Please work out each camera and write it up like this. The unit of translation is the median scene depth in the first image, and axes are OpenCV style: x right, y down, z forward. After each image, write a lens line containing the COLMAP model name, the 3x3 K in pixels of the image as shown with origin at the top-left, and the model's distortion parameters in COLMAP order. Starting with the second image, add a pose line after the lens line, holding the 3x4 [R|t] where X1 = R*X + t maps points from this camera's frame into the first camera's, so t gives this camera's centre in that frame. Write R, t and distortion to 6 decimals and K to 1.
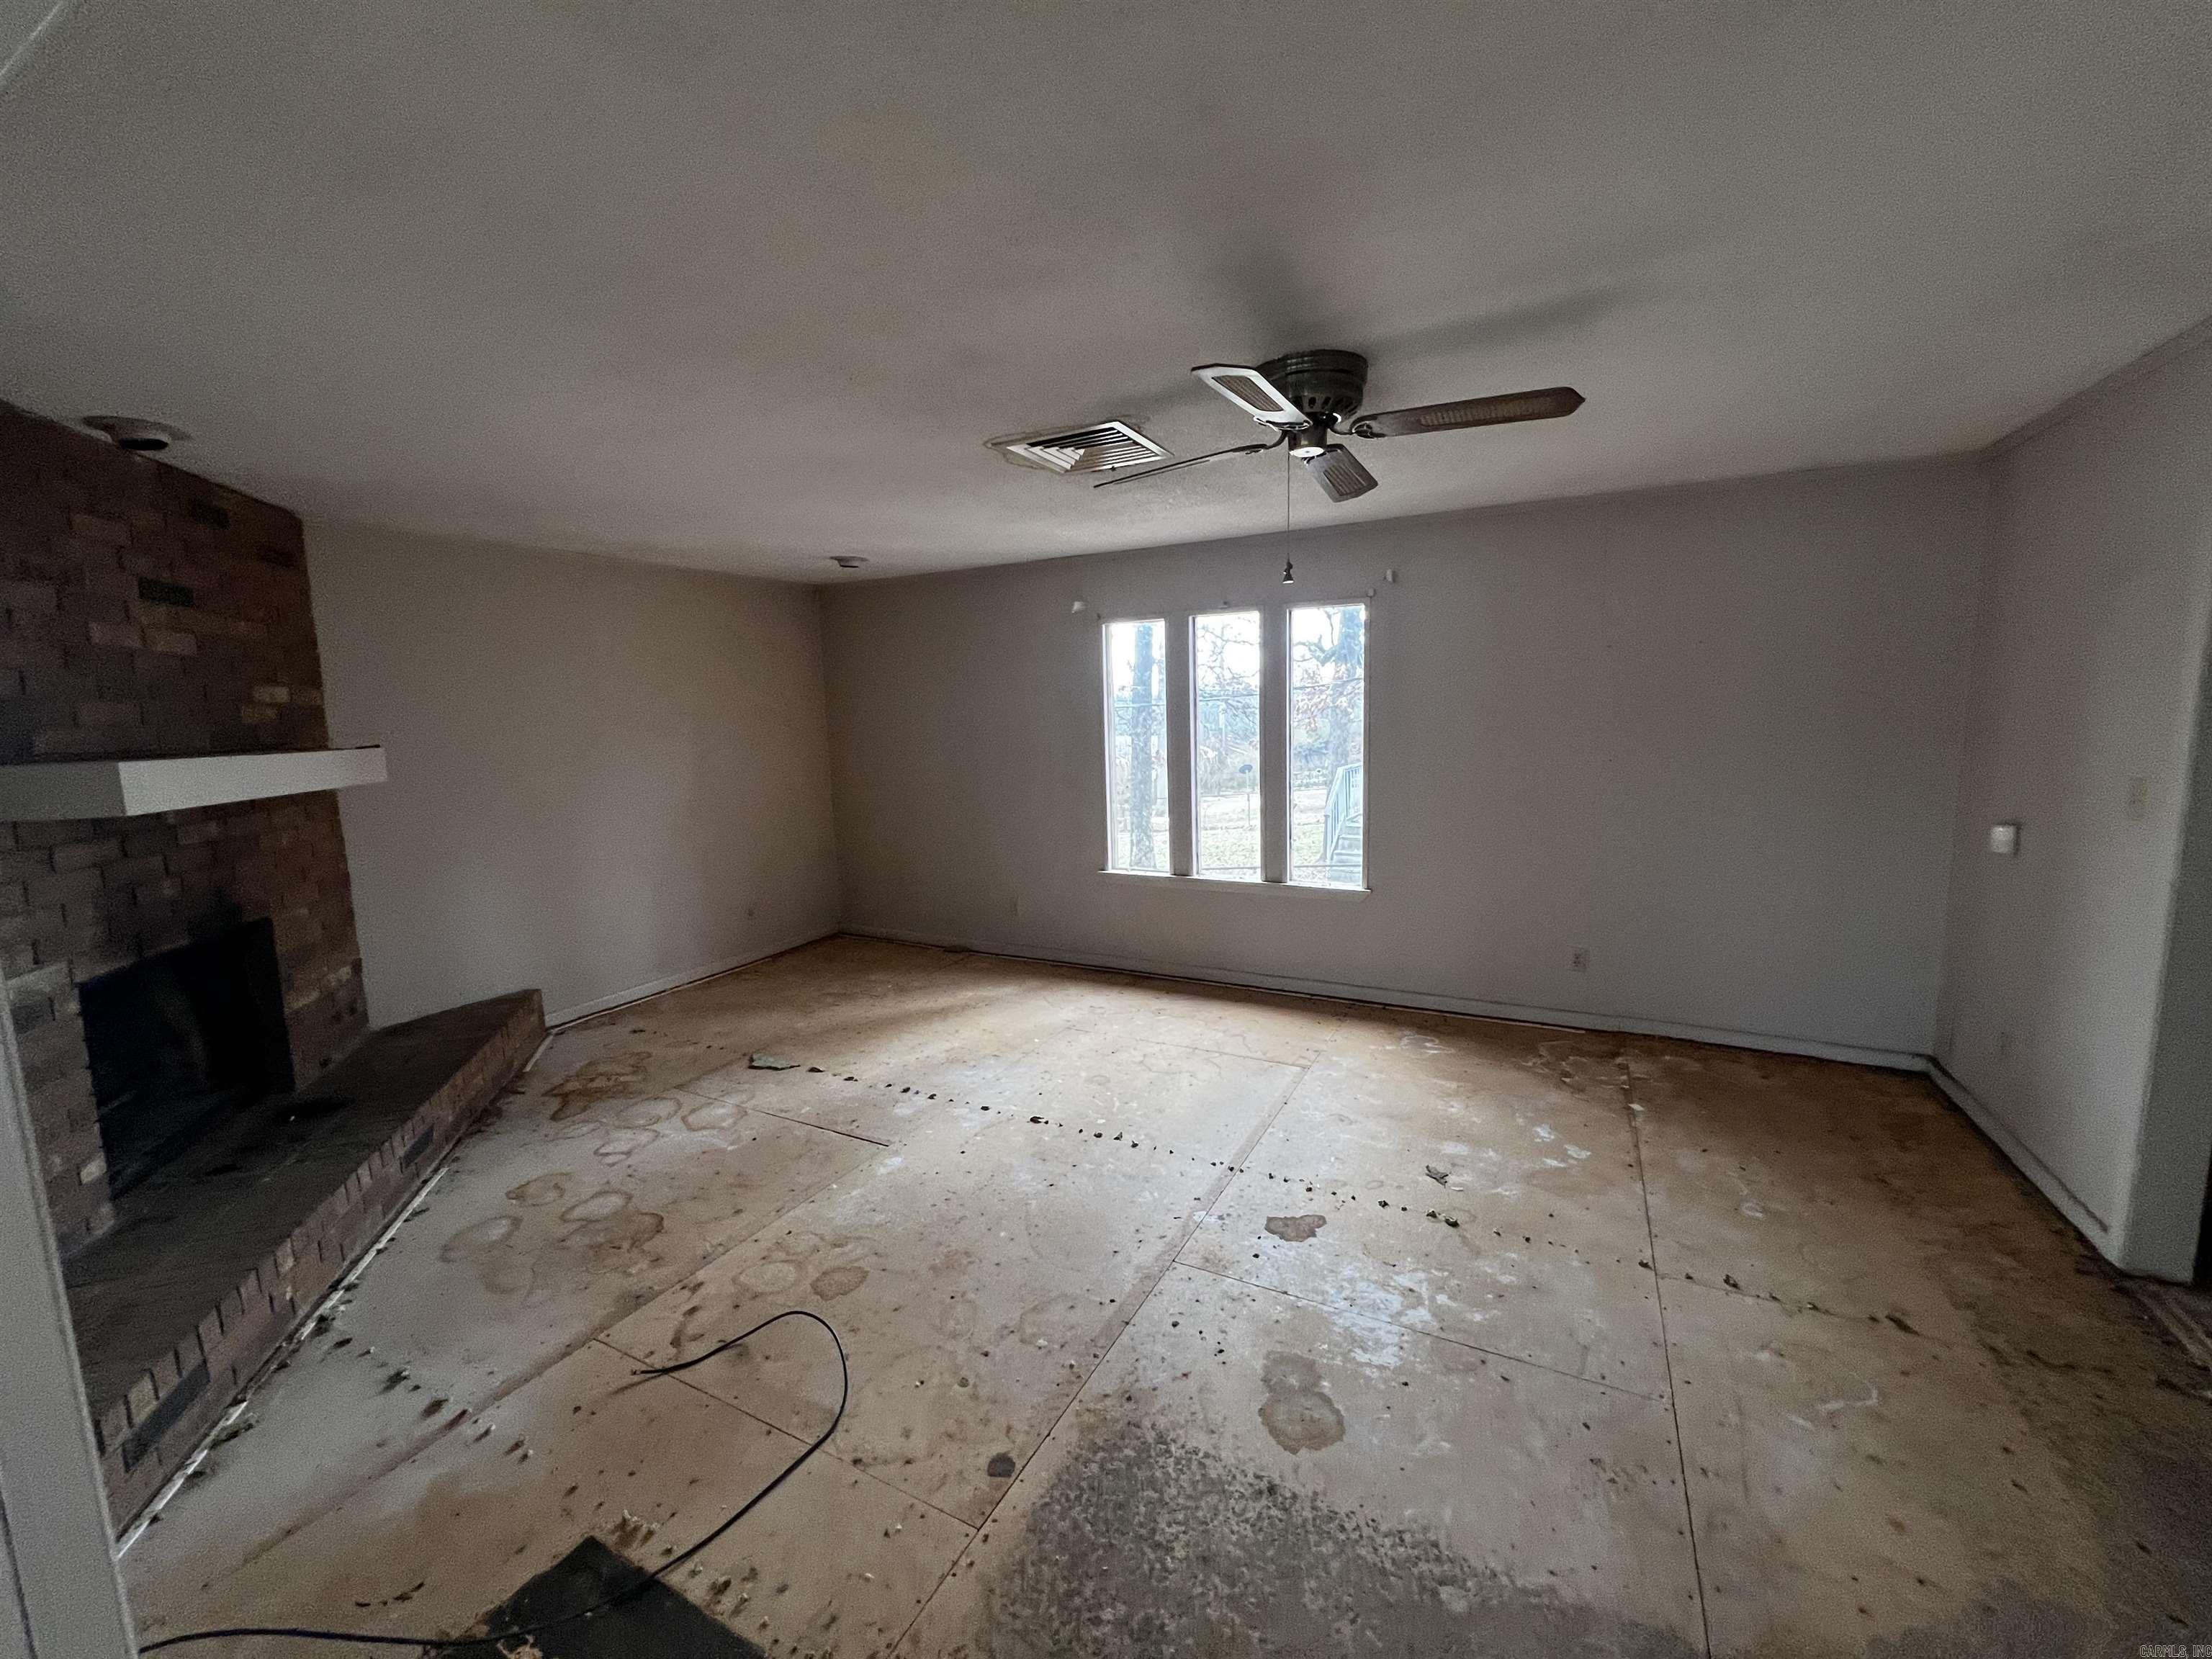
lens RADIAL K [[890.3, 0, 1103.7], [0, 890.3, 819.5], [0, 0, 1]] dist [-0.008097, 0.003413]
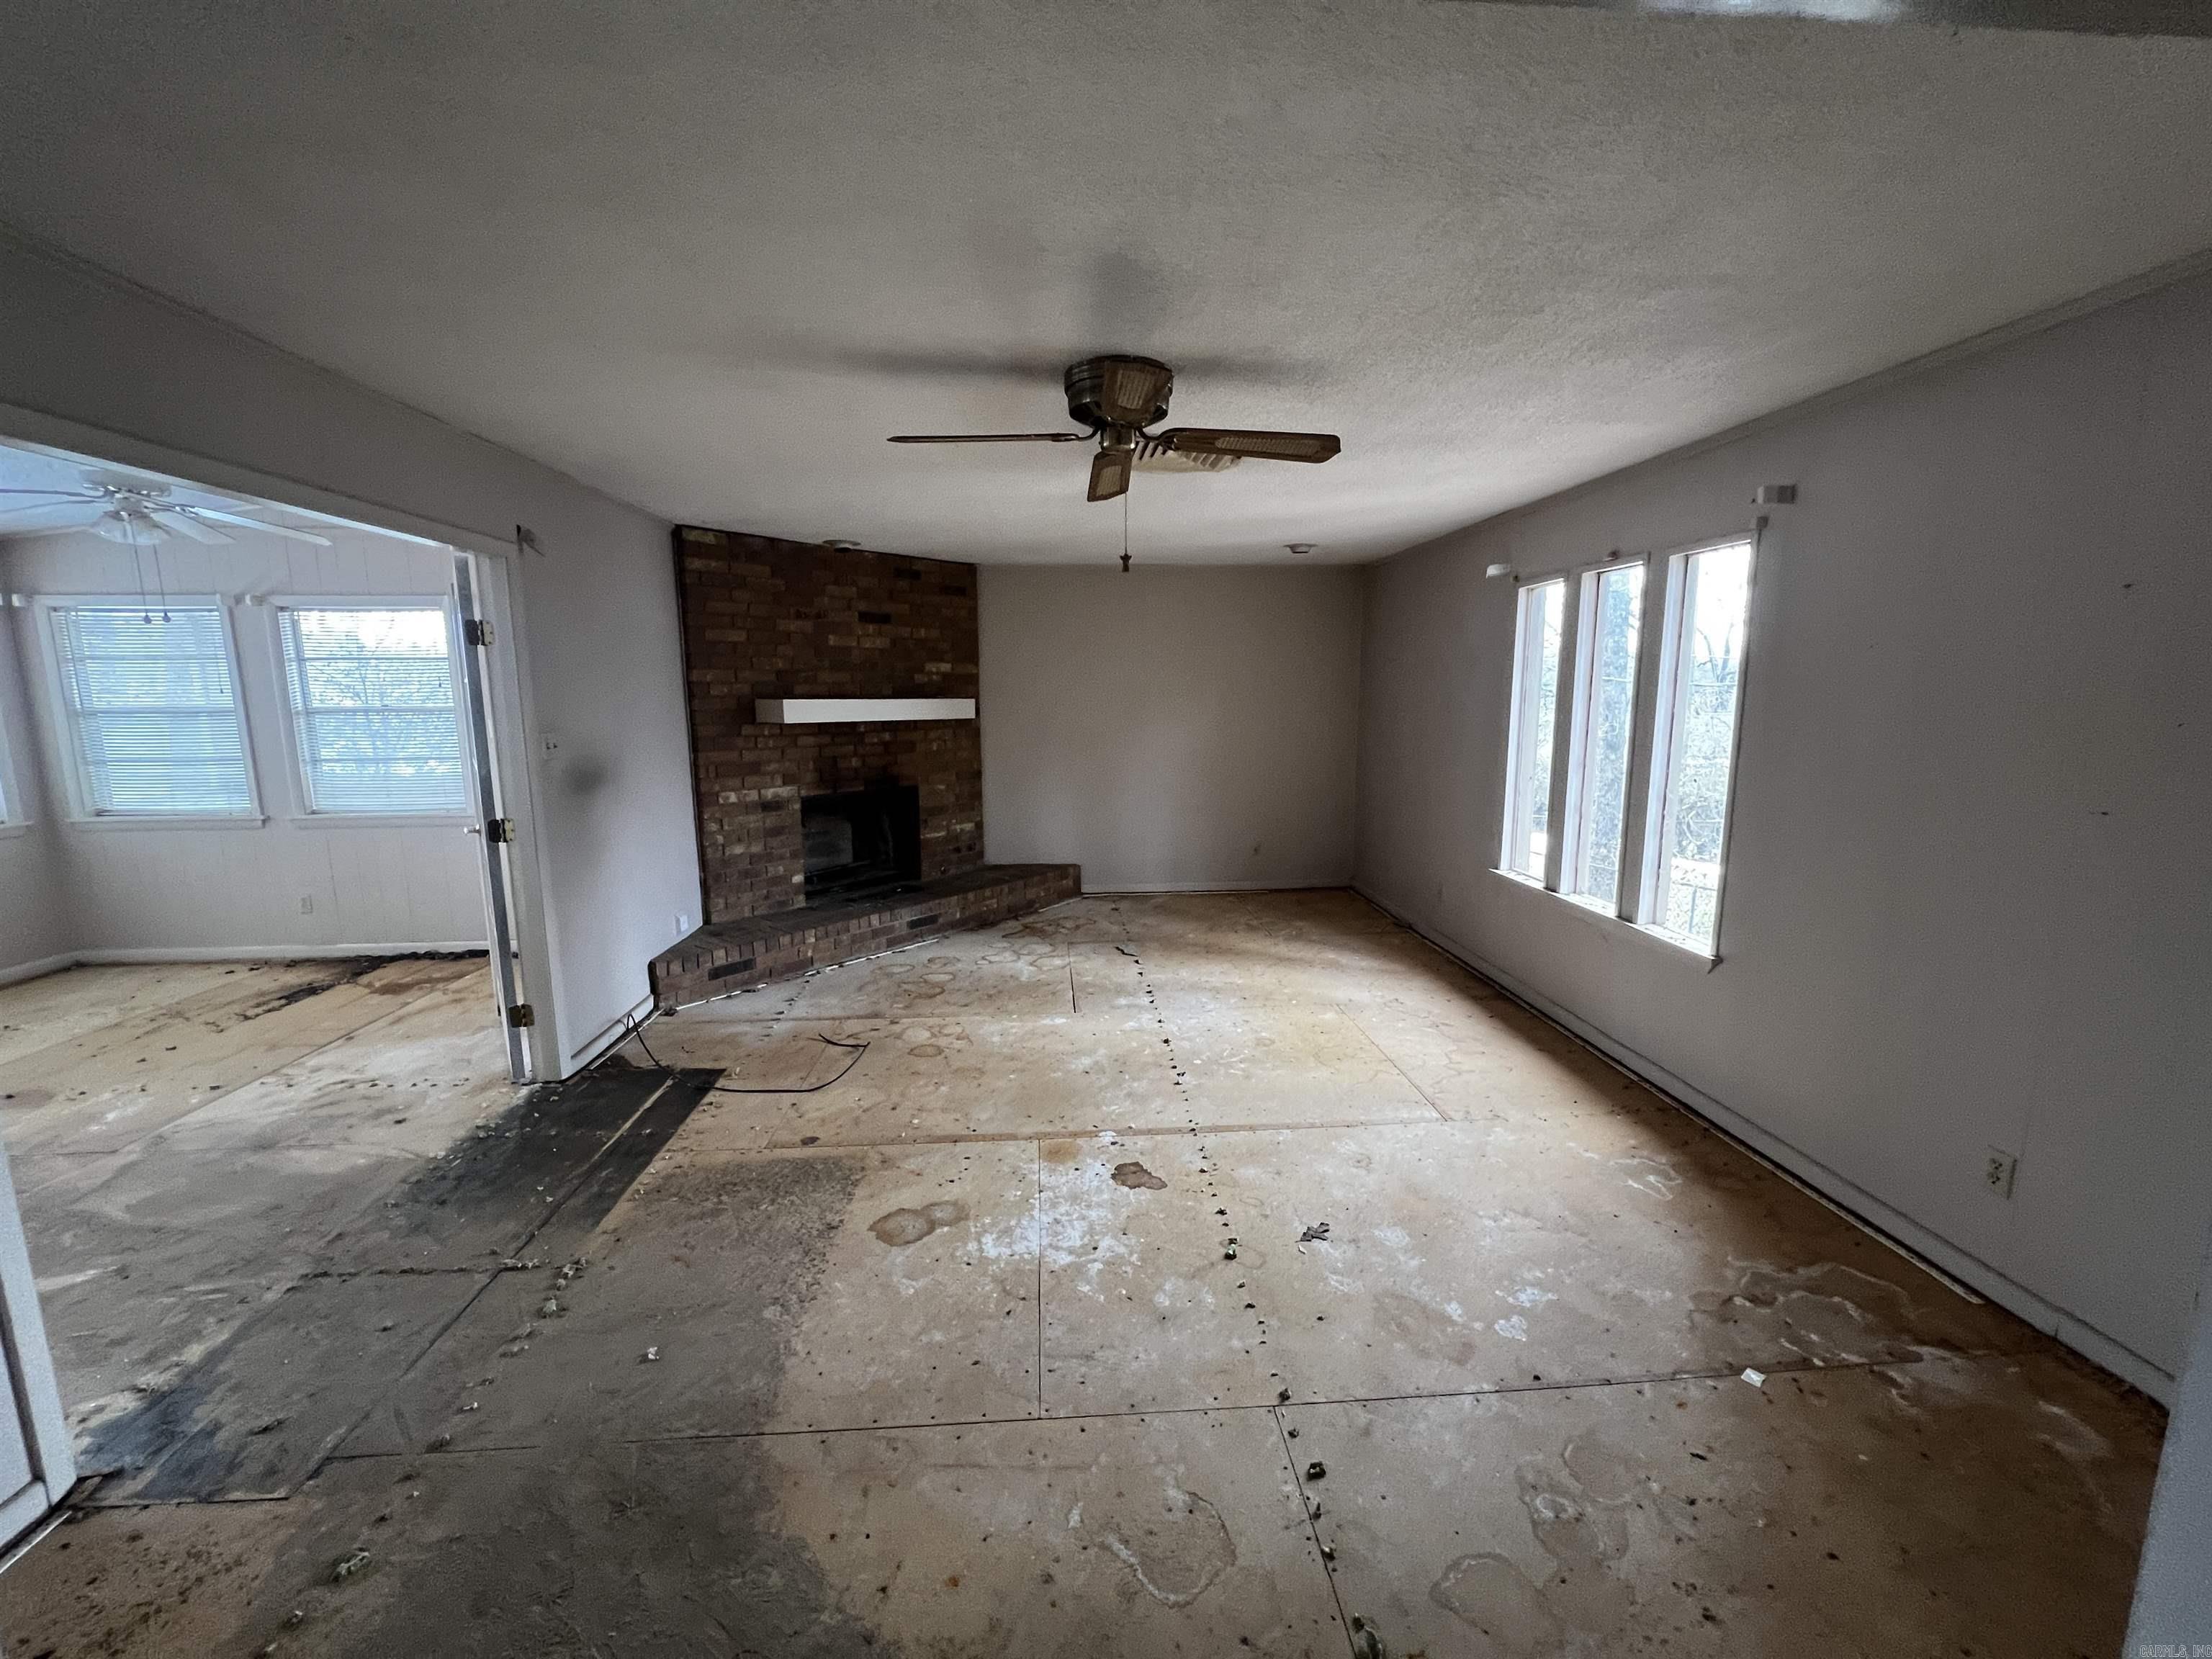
lens RADIAL K [[885.5, 0, 1104.1], [0, 885.5, 825.1], [0, 0, 1]] dist [-0.007904, 0.003594]
pose [[0.532159, 0.156504, -0.832054, 0.855453], [-0.117523, 0.986907, 0.110467, -0.063092], [0.838448, 0.039000, 0.543584, 0.310287]]
